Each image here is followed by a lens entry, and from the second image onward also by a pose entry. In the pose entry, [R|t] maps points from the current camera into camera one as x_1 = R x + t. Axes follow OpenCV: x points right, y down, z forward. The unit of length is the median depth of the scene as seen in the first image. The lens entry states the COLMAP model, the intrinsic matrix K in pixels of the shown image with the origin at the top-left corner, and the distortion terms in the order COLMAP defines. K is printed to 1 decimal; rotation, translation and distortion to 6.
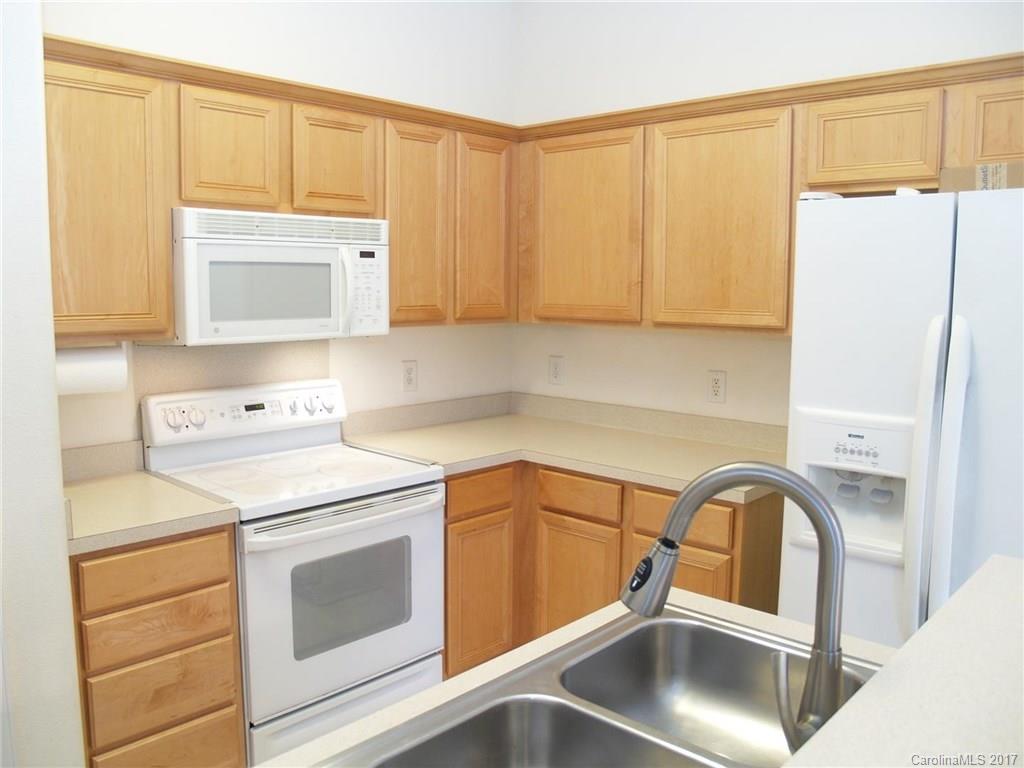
lens RADIAL K [[835.0, 0, 512.0], [0, 835.0, 384.0], [0, 0, 1]] dist [-0.134558, -0.004455]
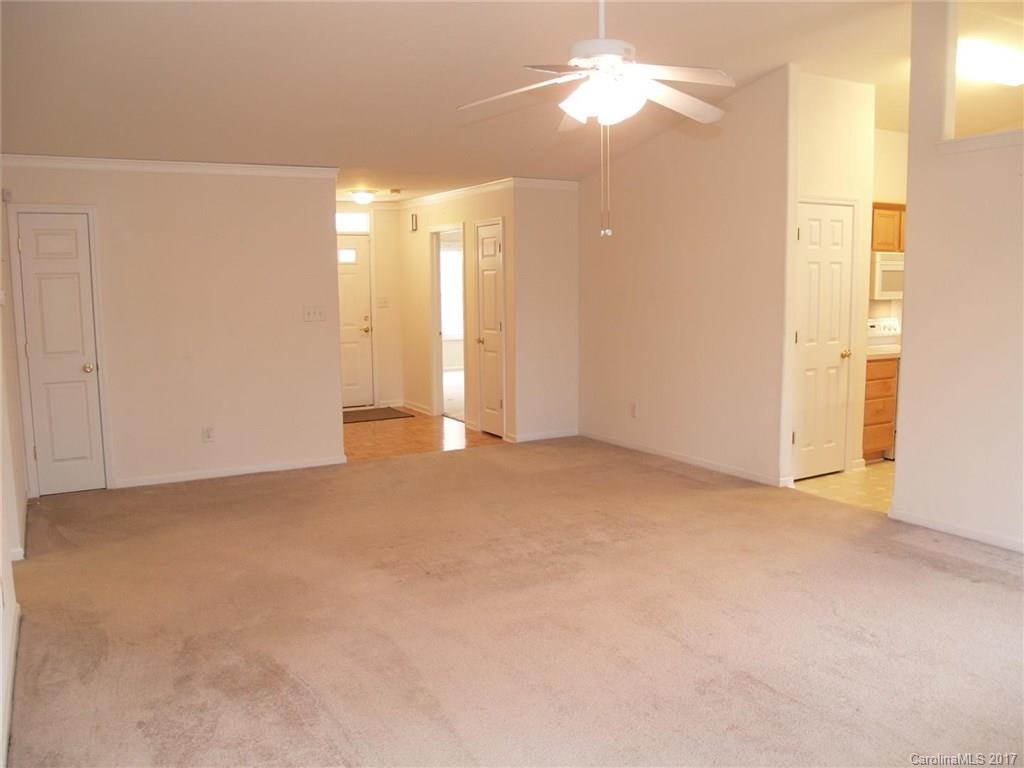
lens RADIAL K [[840.5, 0, 512.0], [0, 840.5, 384.0], [0, 0, 1]] dist [-0.122117, 0.077761]
pose [[0.956947, 0.019123, -0.289632, -0.765567], [-0.018120, 0.999817, 0.006144, 0.252574], [0.289696, -0.000632, 0.957118, -2.122139]]
